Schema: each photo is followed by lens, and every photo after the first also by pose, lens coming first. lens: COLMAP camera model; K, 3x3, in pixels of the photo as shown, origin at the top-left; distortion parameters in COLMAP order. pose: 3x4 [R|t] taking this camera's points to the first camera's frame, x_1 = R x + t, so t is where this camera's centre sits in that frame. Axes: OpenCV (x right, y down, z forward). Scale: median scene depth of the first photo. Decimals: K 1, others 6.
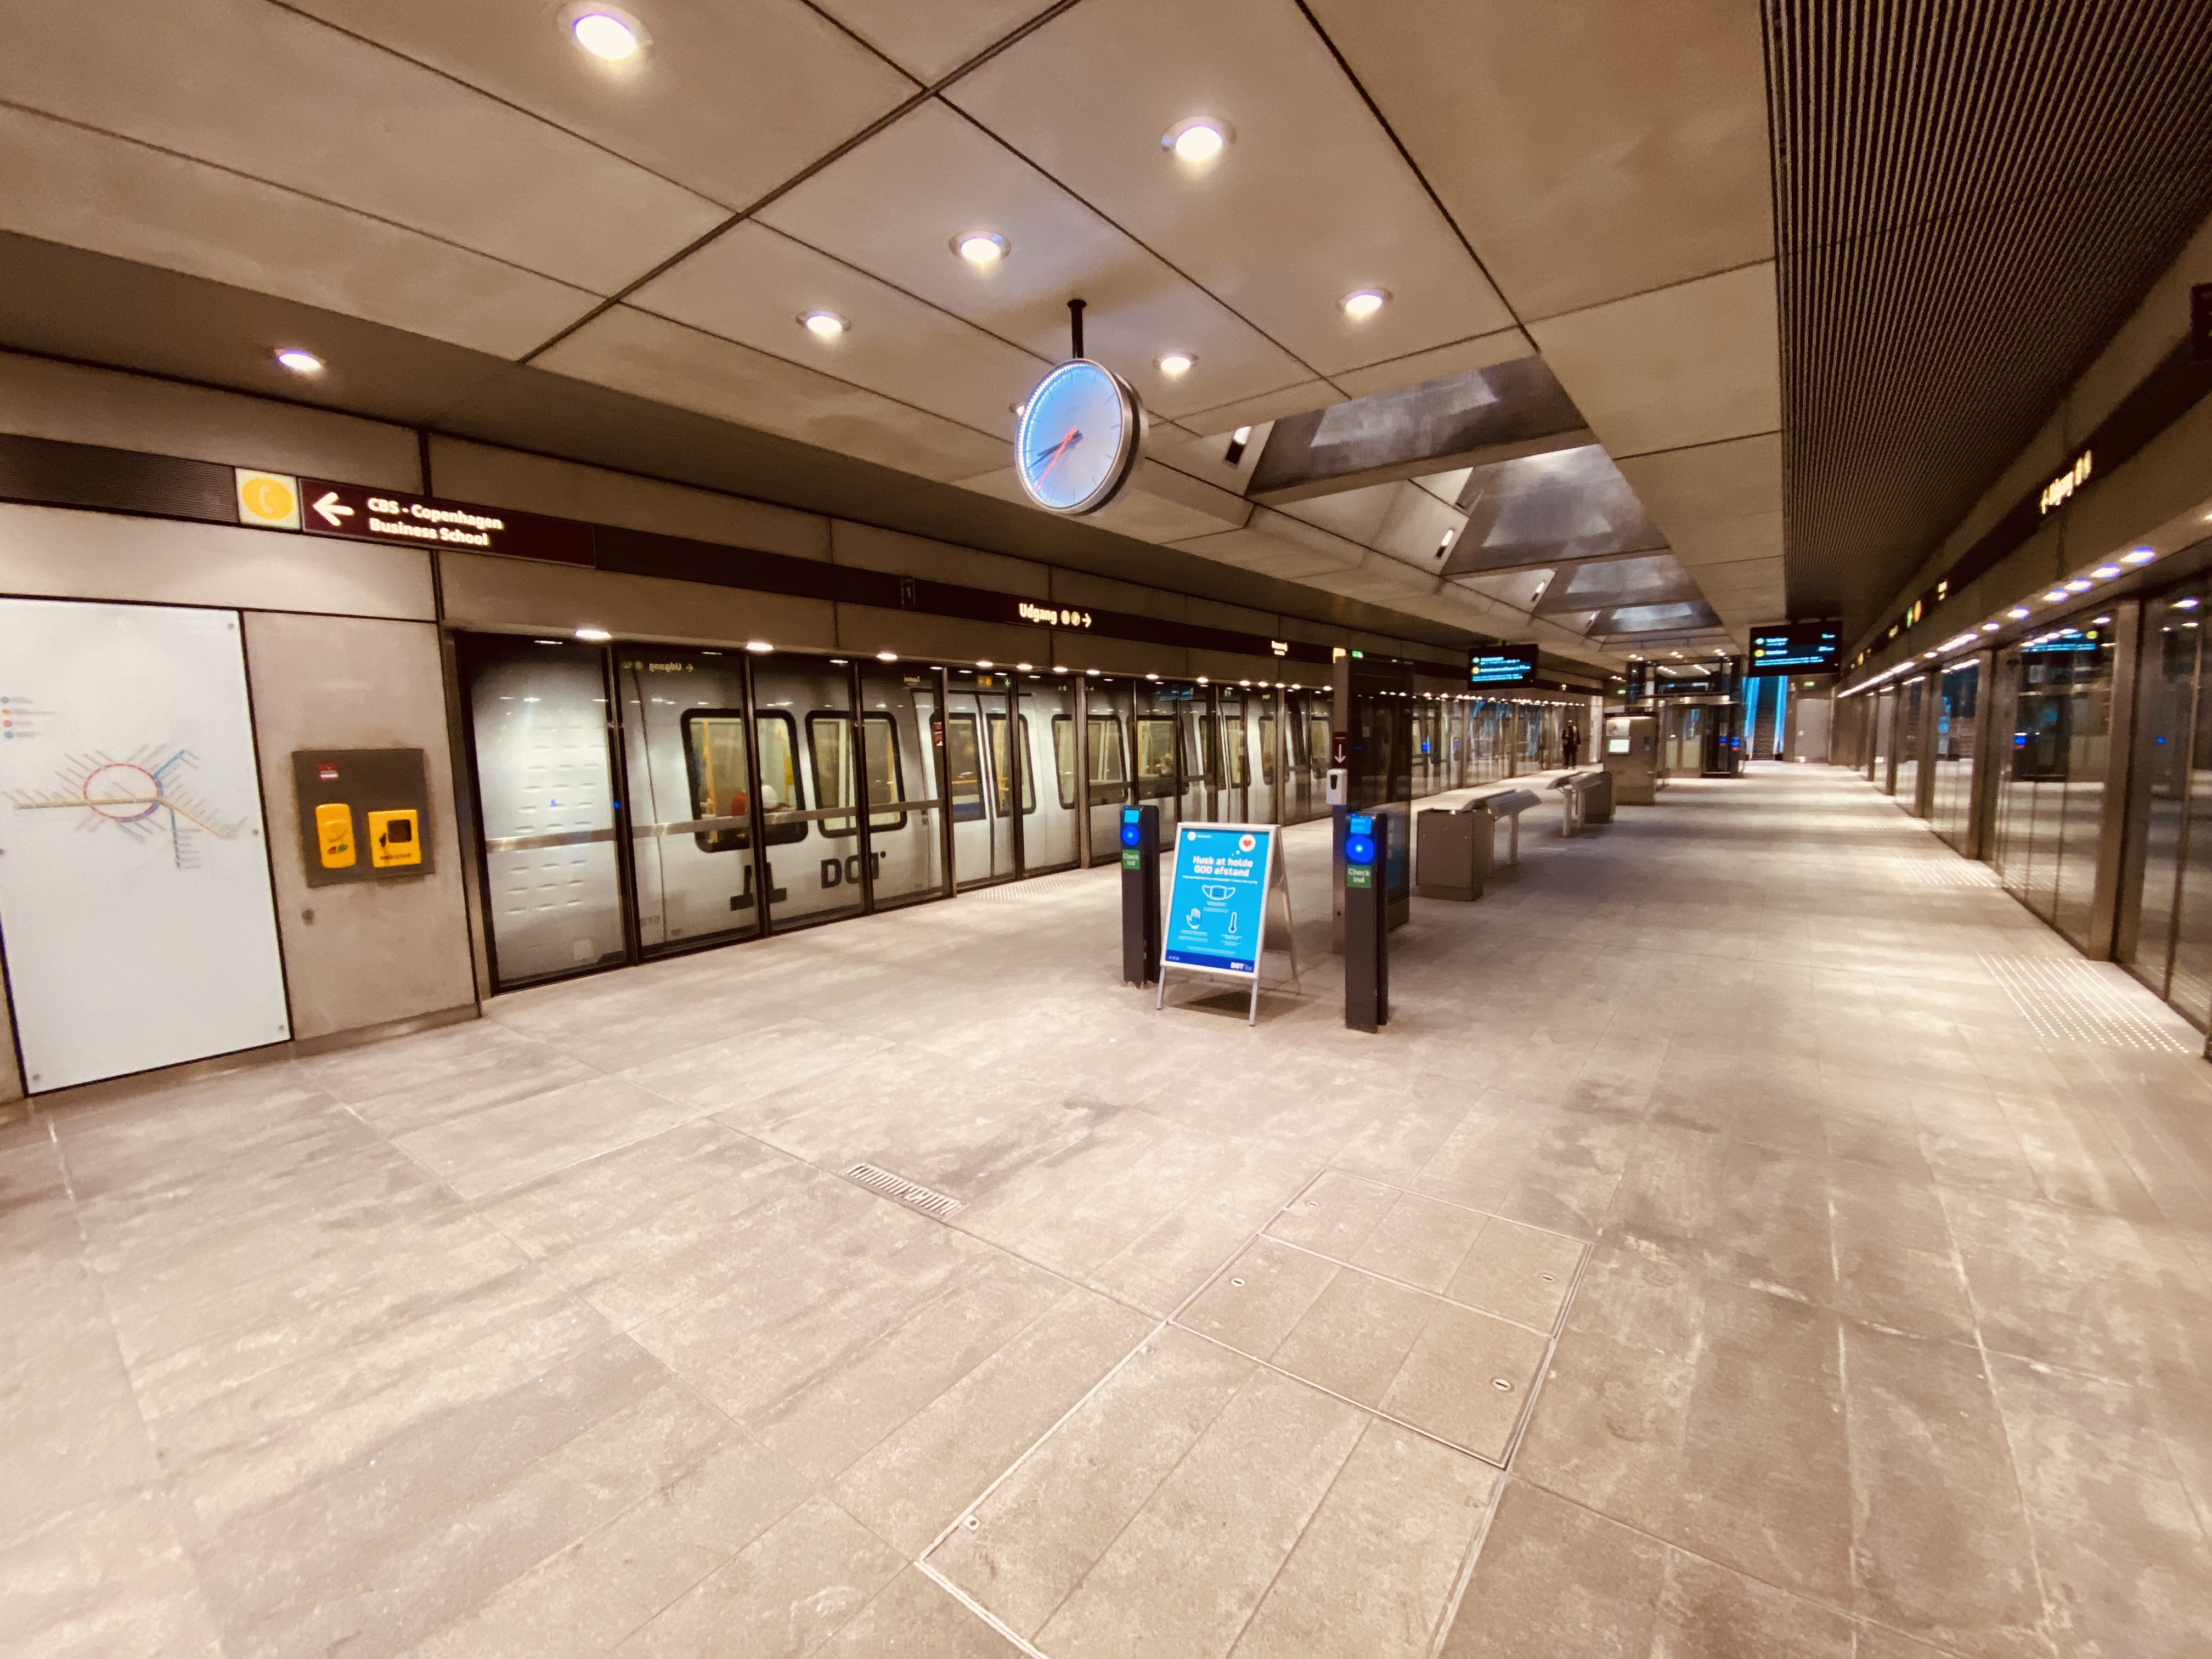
lens RADIAL K [[887.8, 0, 1100.0], [0, 887.8, 832.4], [0, 0, 1]] dist [0.038720, -0.033422]
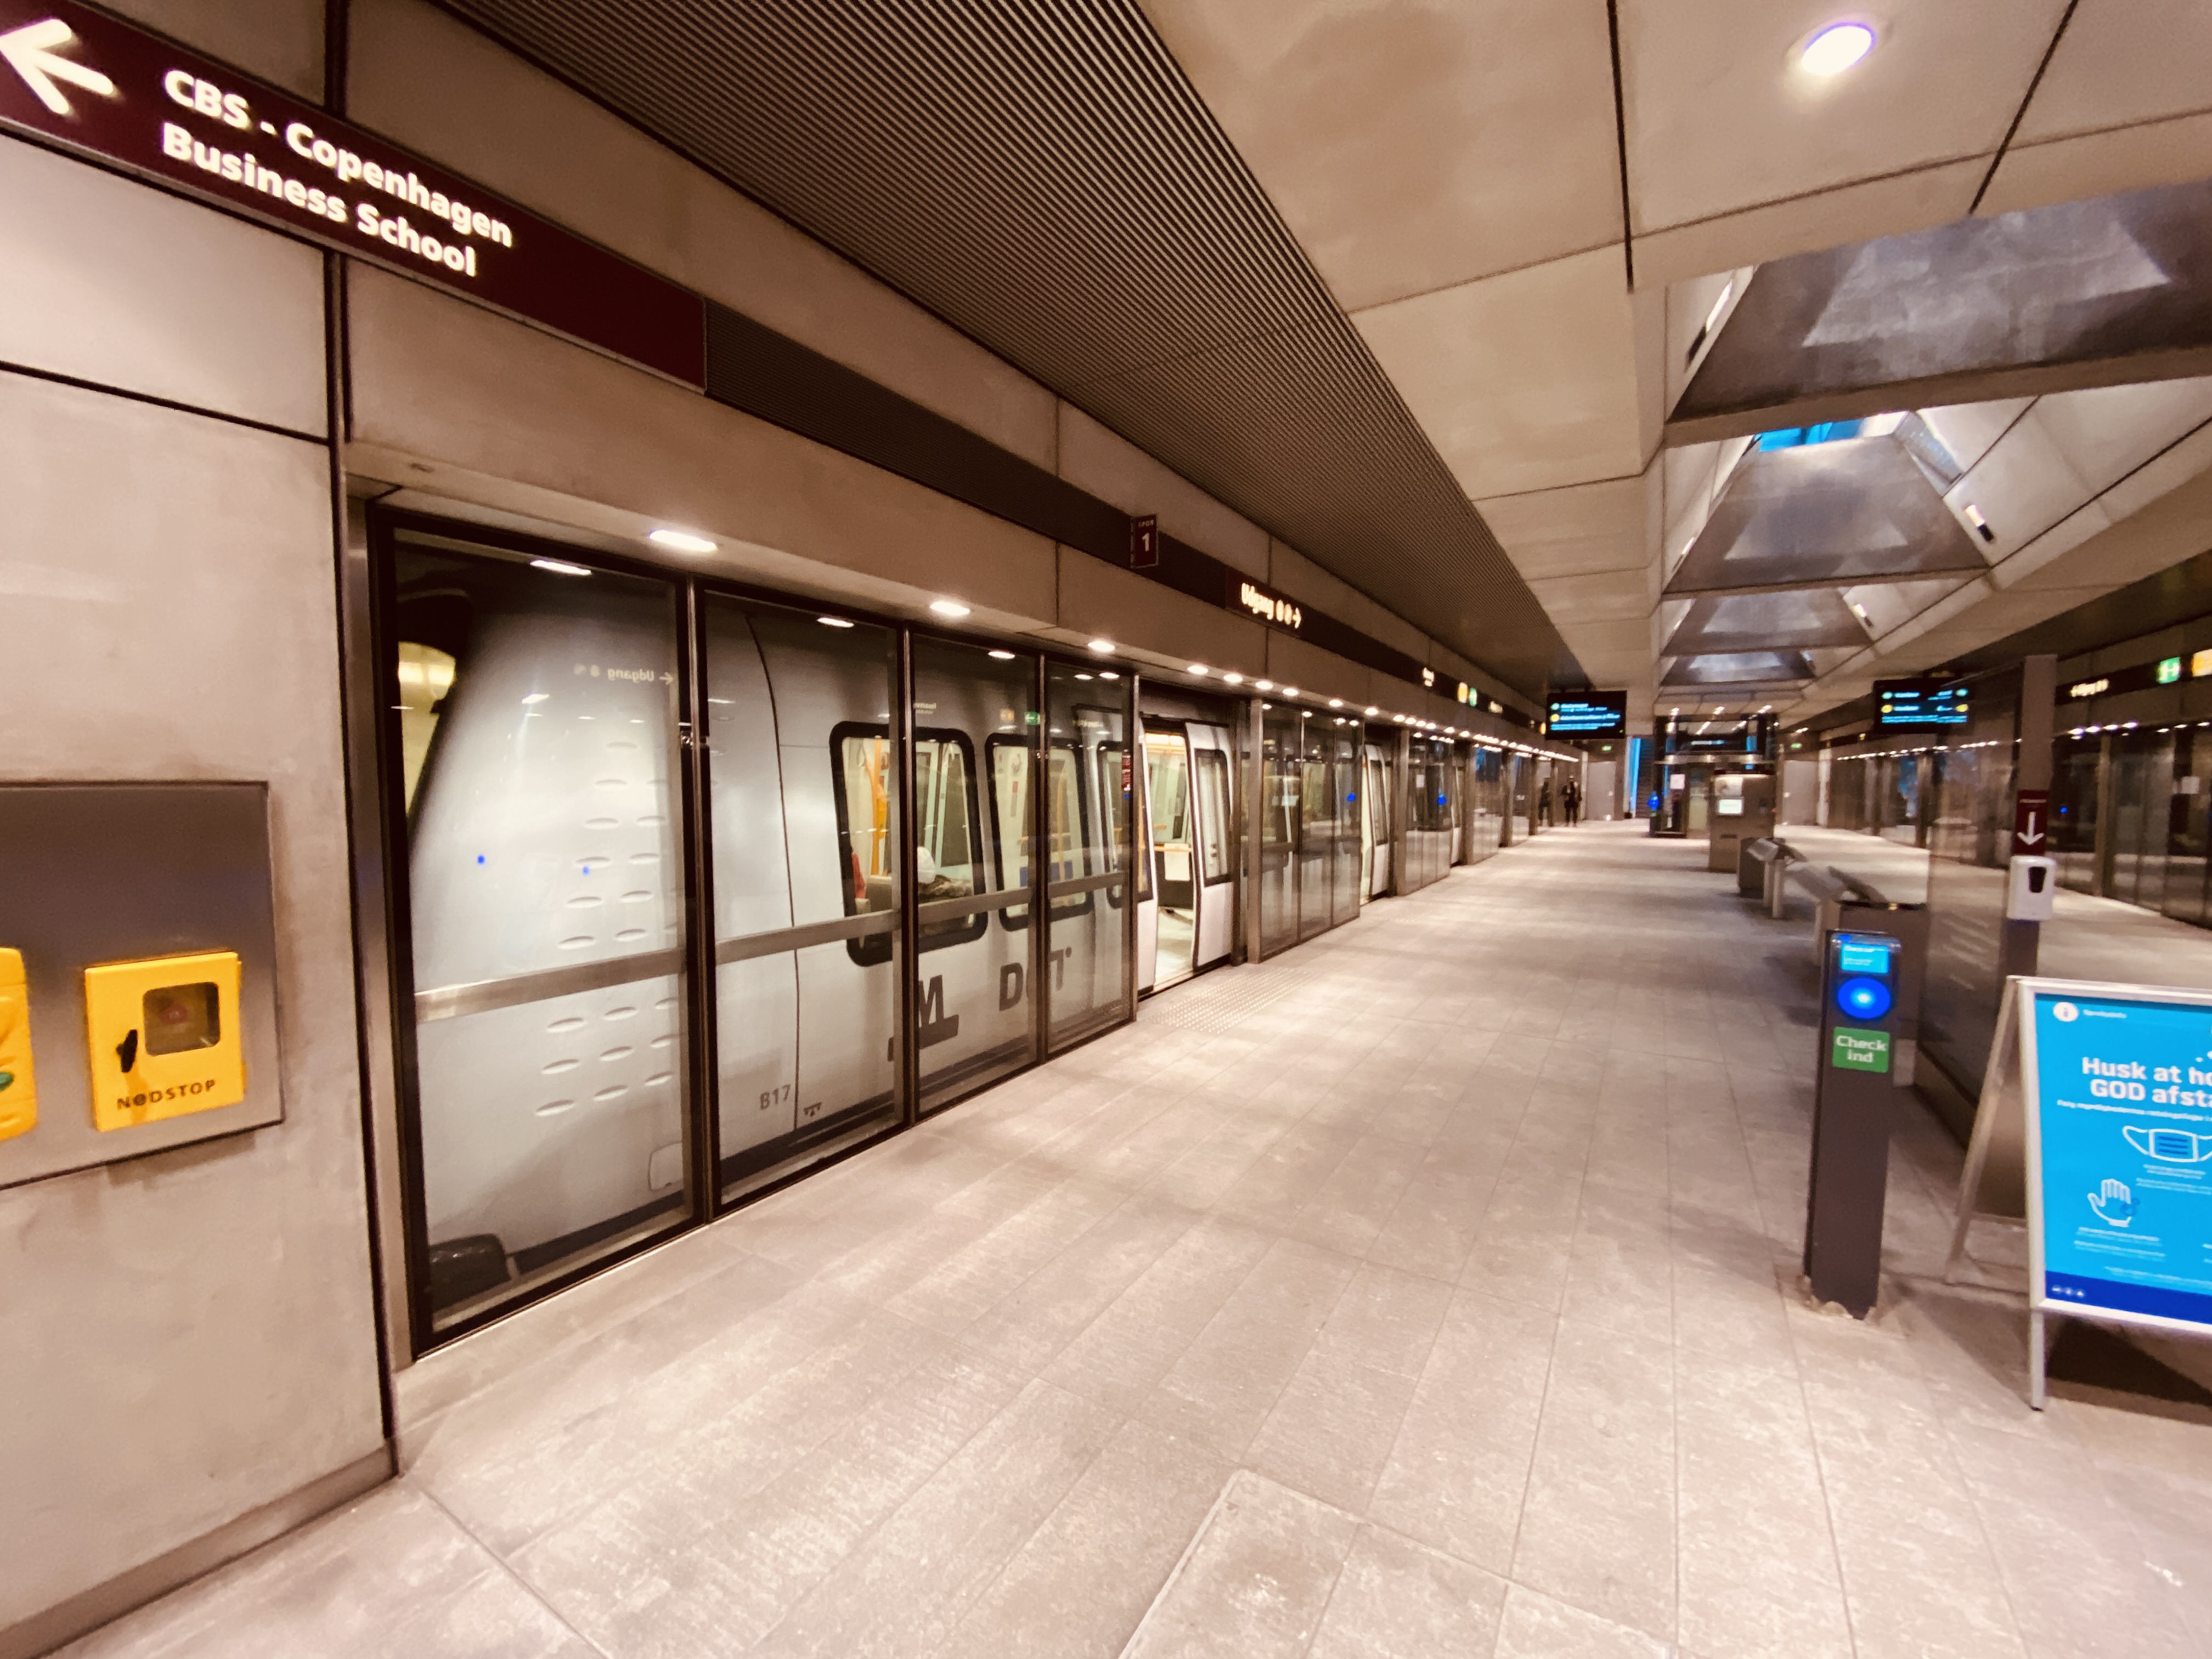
lens RADIAL K [[888.8, 0, 1098.3], [0, 888.8, 832.0], [0, 0, 1]] dist [0.017725, -0.020180]
pose [[0.994630, 0.020689, 0.101405, -0.455847], [-0.015816, 0.998692, -0.048629, -0.060801], [-0.102279, 0.046764, 0.993656, 0.610227]]
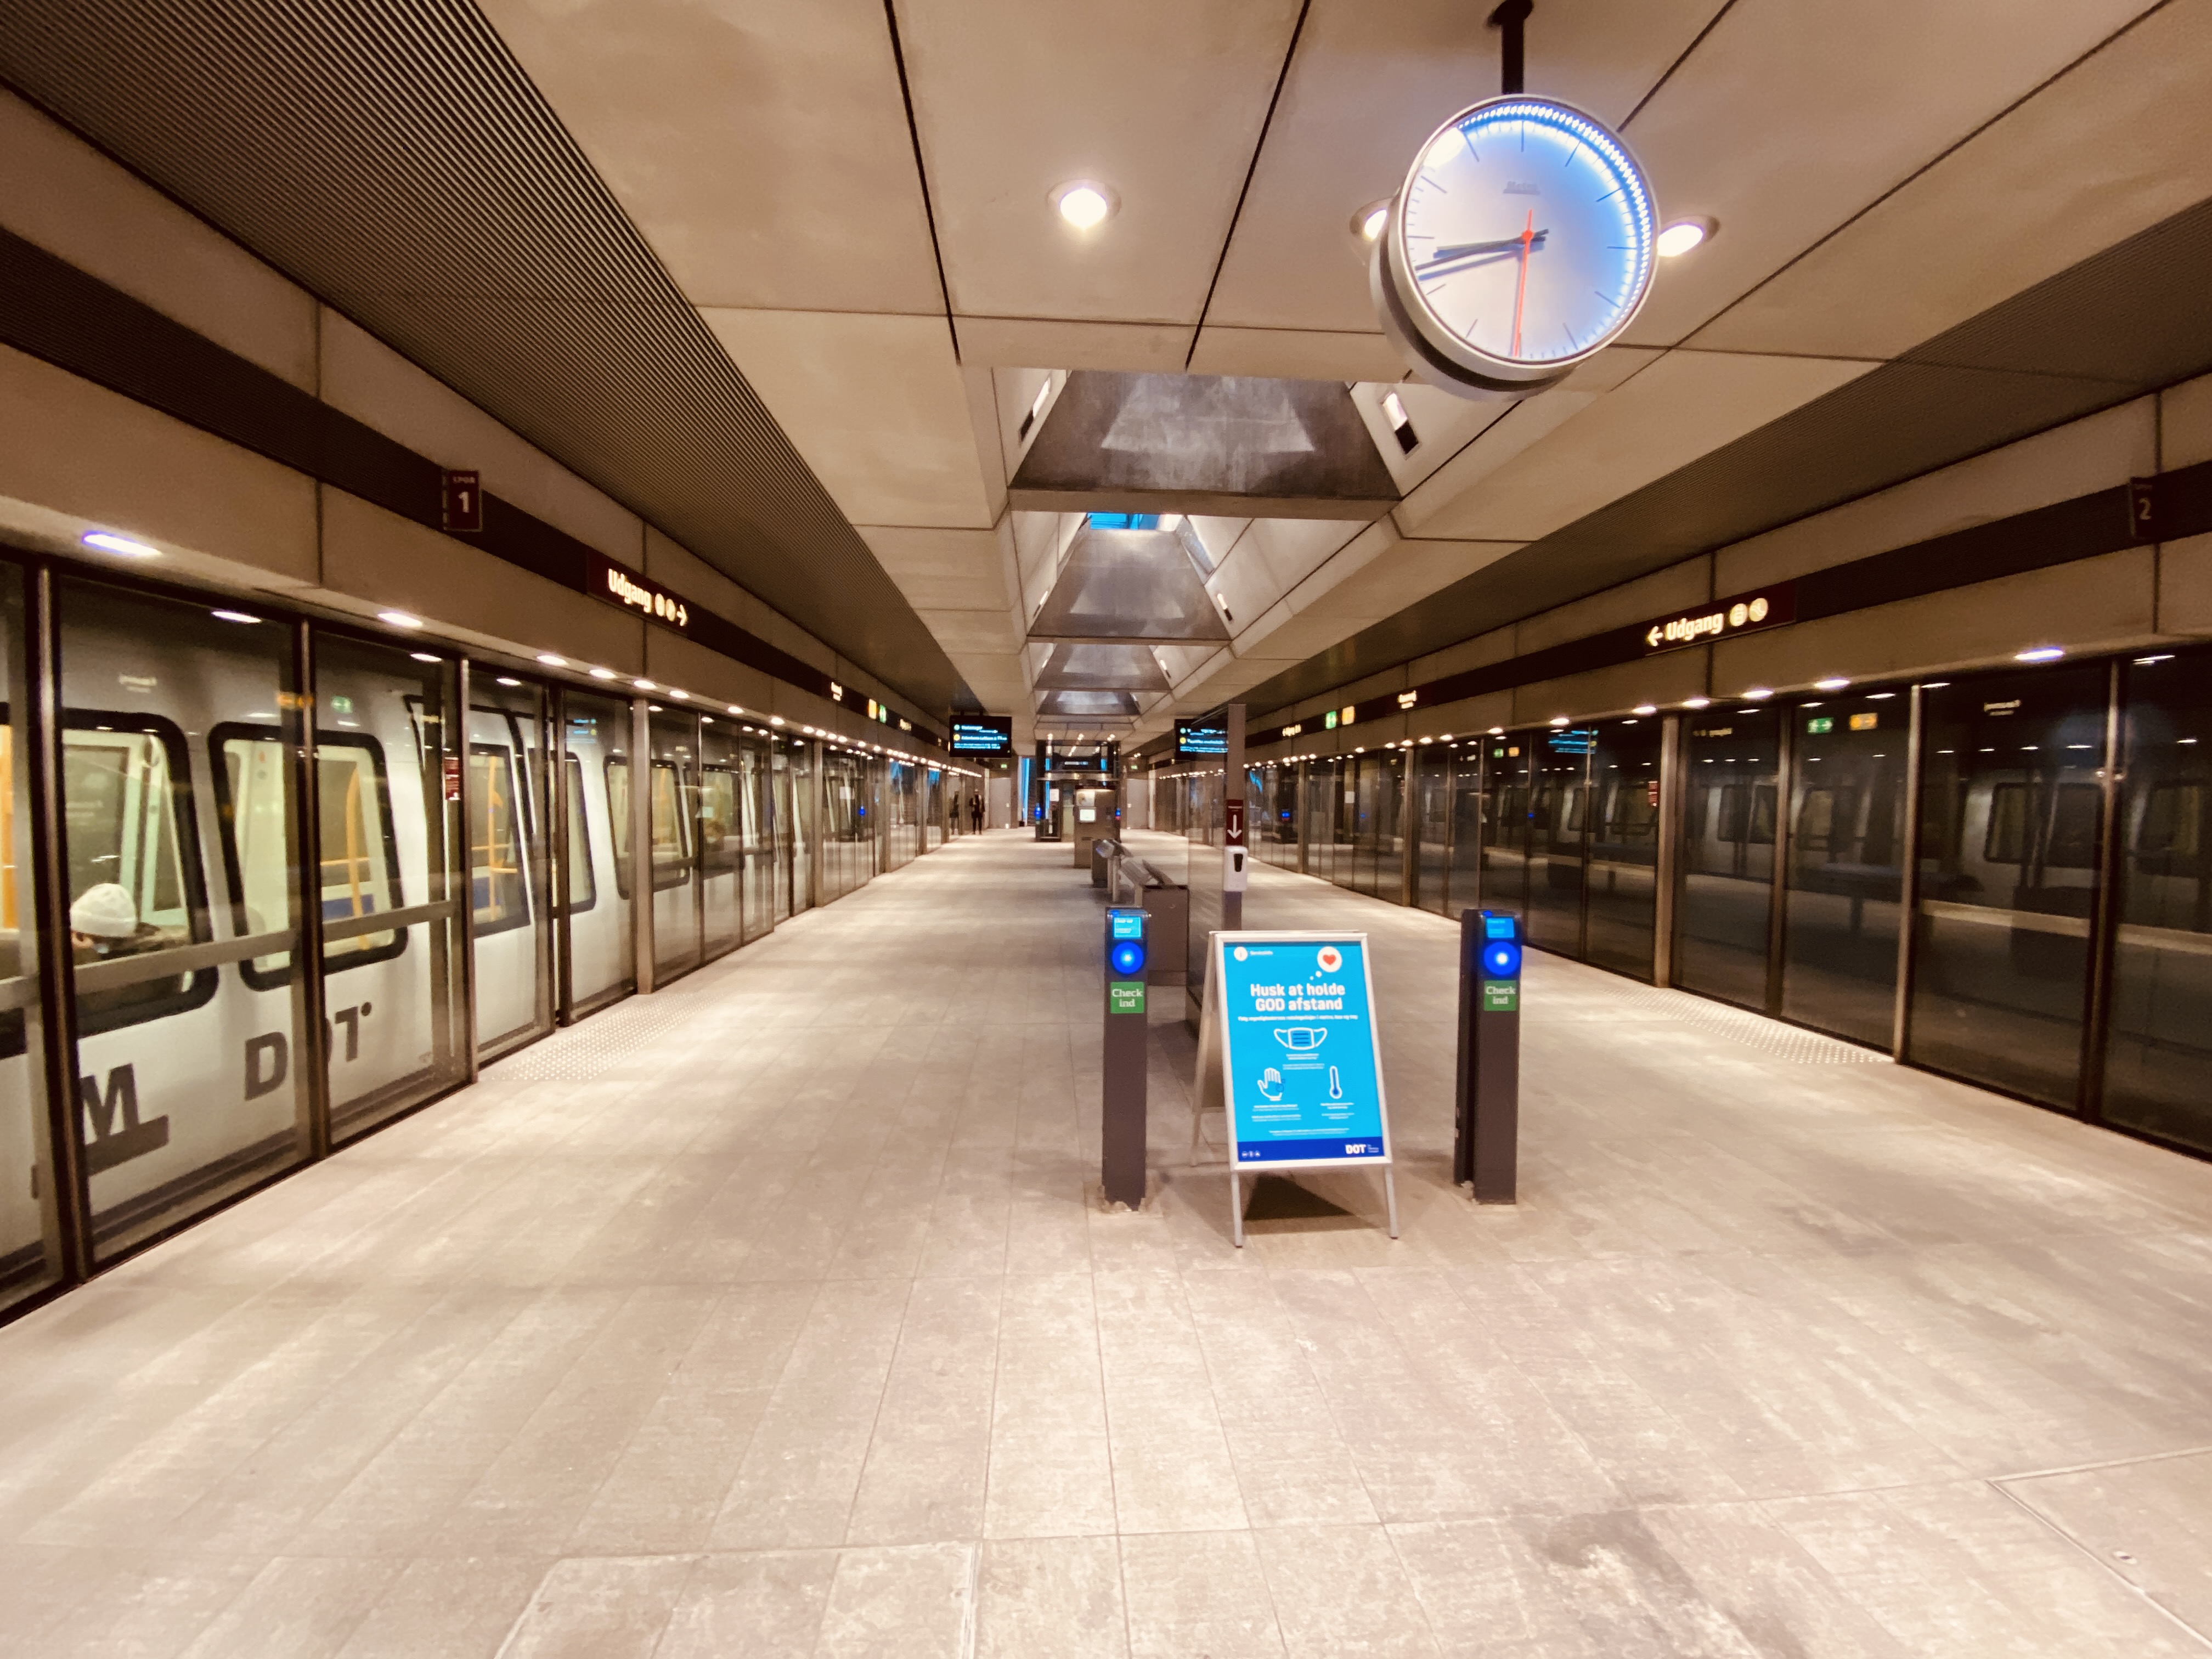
lens RADIAL K [[887.8, 0, 1100.0], [0, 887.8, 832.4], [0, 0, 1]] dist [0.038720, -0.033422]
pose [[0.752644, 0.001647, 0.658425, -0.416046], [0.044533, 0.997580, -0.053401, -0.056443], [-0.656920, 0.069513, 0.750749, 0.587395]]
